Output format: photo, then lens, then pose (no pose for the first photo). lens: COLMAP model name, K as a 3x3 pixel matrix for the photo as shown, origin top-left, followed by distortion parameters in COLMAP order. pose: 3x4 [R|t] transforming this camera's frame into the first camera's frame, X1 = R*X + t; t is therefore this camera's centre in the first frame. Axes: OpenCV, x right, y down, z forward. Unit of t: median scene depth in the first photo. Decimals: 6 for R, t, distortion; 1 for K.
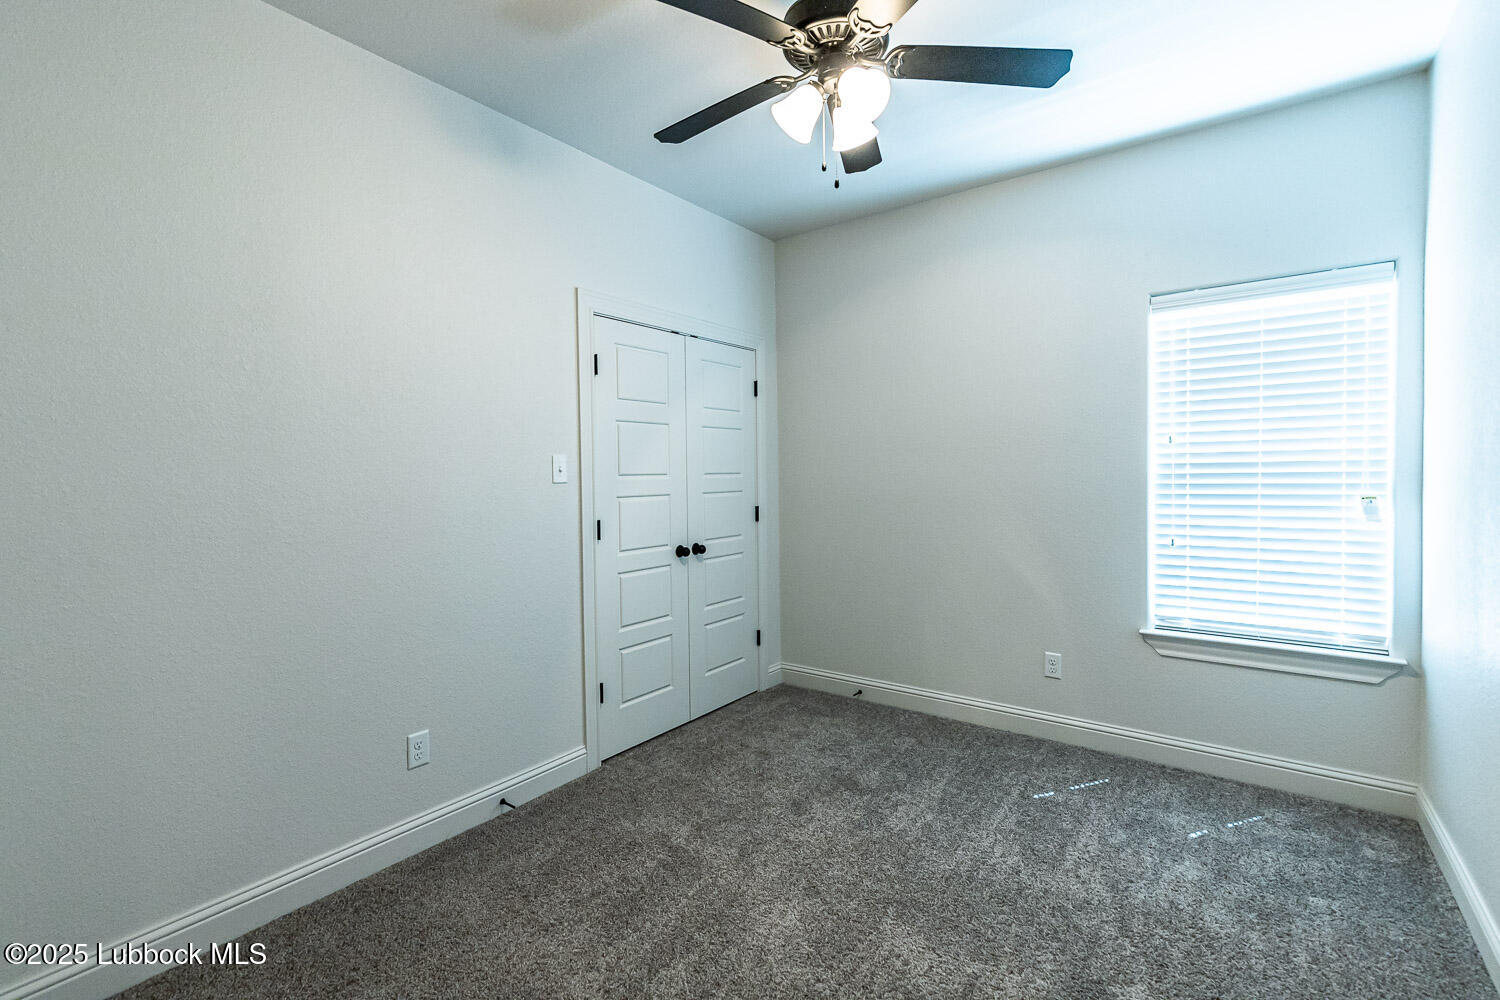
lens RADIAL K [[678.9, 0, 736.2], [0, 678.9, 480.6], [0, 0, 1]] dist [0.009325, 0.000328]
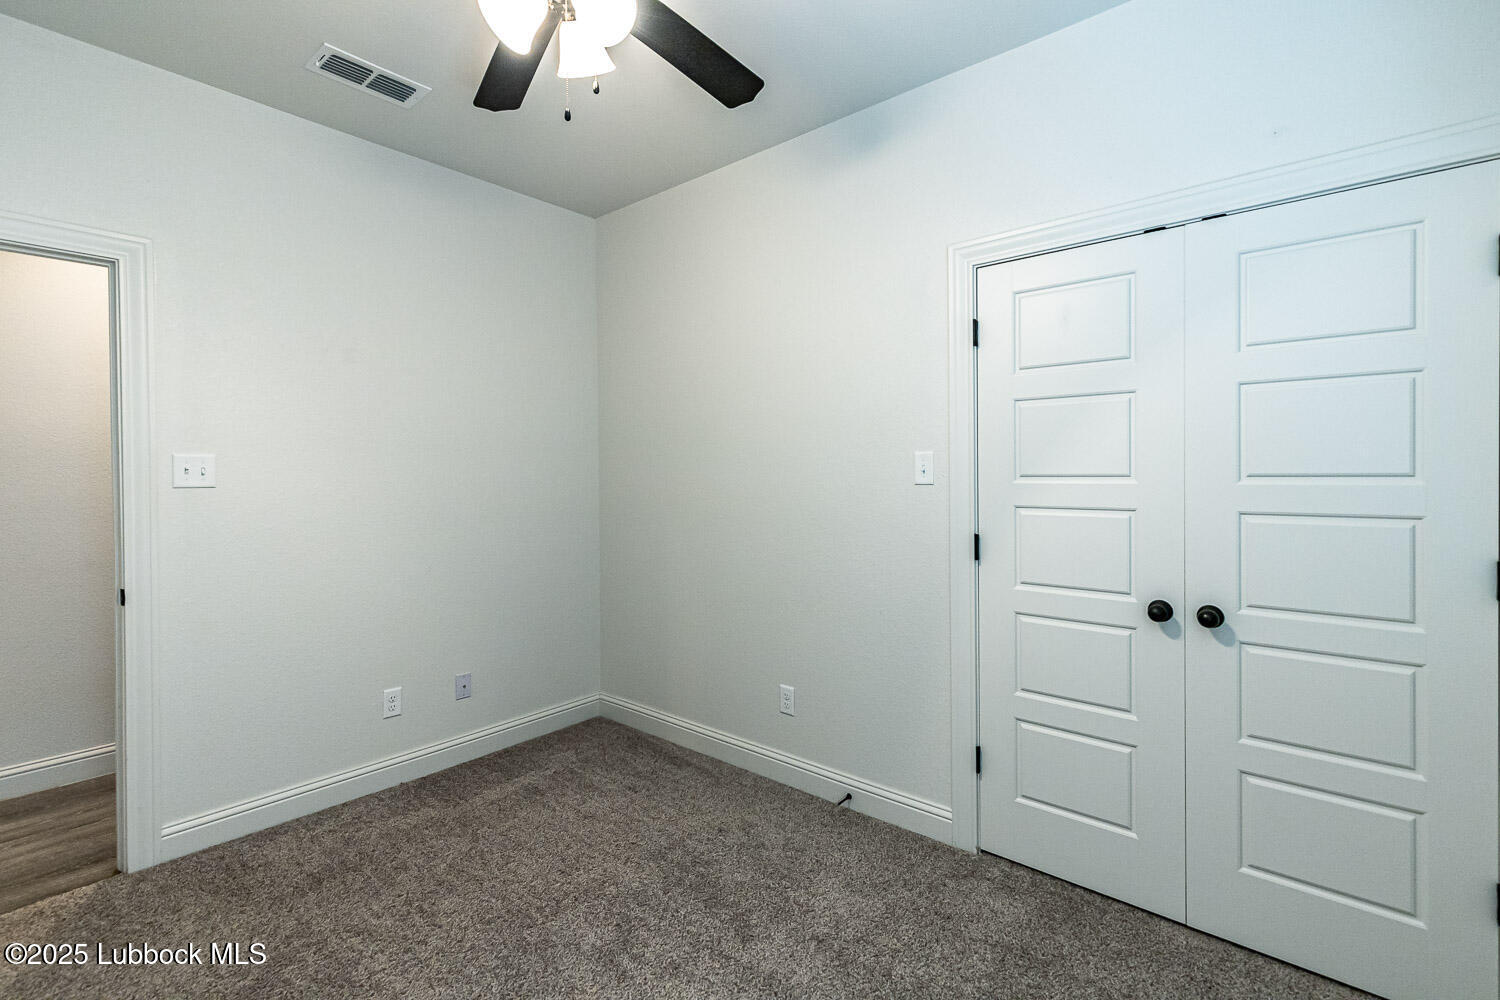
lens RADIAL K [[678.9, 0, 736.2], [0, 678.9, 480.6], [0, 0, 1]] dist [0.009325, 0.000328]
pose [[-0.069345, 0.016904, -0.997450, 0.601069], [-0.011378, 0.999778, 0.017734, -0.013708], [0.997528, 0.012579, -0.069137, 0.801219]]
